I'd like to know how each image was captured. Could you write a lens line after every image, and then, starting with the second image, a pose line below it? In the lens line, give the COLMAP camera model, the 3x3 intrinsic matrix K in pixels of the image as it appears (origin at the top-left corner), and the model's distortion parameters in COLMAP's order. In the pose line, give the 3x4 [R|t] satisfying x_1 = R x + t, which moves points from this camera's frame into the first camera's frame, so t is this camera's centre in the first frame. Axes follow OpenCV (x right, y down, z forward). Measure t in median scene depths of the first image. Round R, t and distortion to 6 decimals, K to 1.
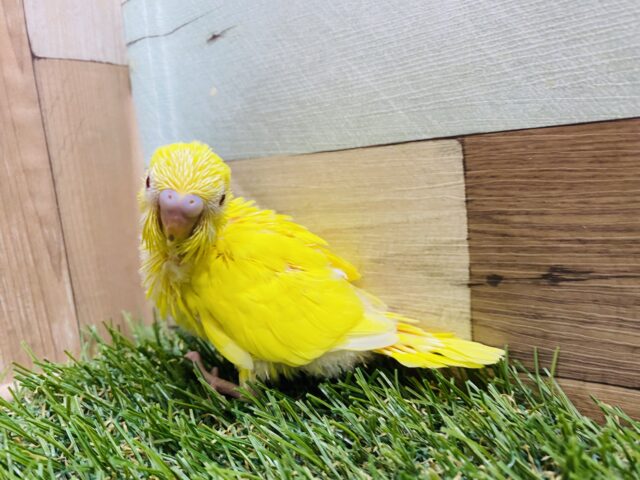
lens RADIAL K [[480.5, 0, 325.2], [0, 480.5, 243.5], [0, 0, 1]] dist [-0.014235, 0.004033]
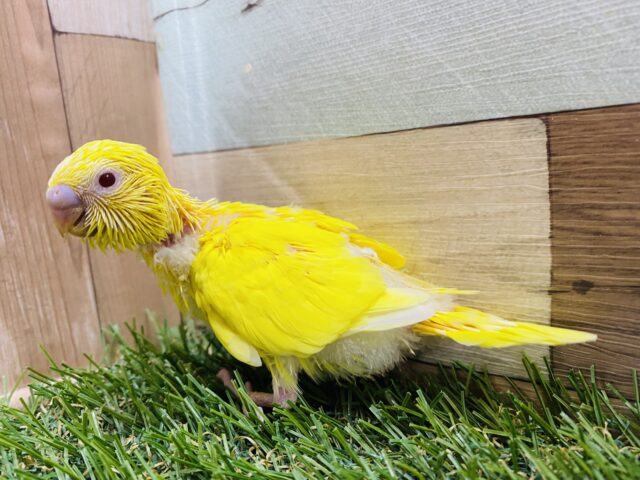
lens RADIAL K [[480.5, 0, 315.4], [0, 480.5, 237.3], [0, 0, 1]] dist [-0.014235, 0.004033]
pose [[0.997955, 0.011836, -0.062823, -0.057060], [-0.011437, 0.999912, 0.006709, -0.010055], [0.062897, -0.005977, 0.998002, 0.133936]]
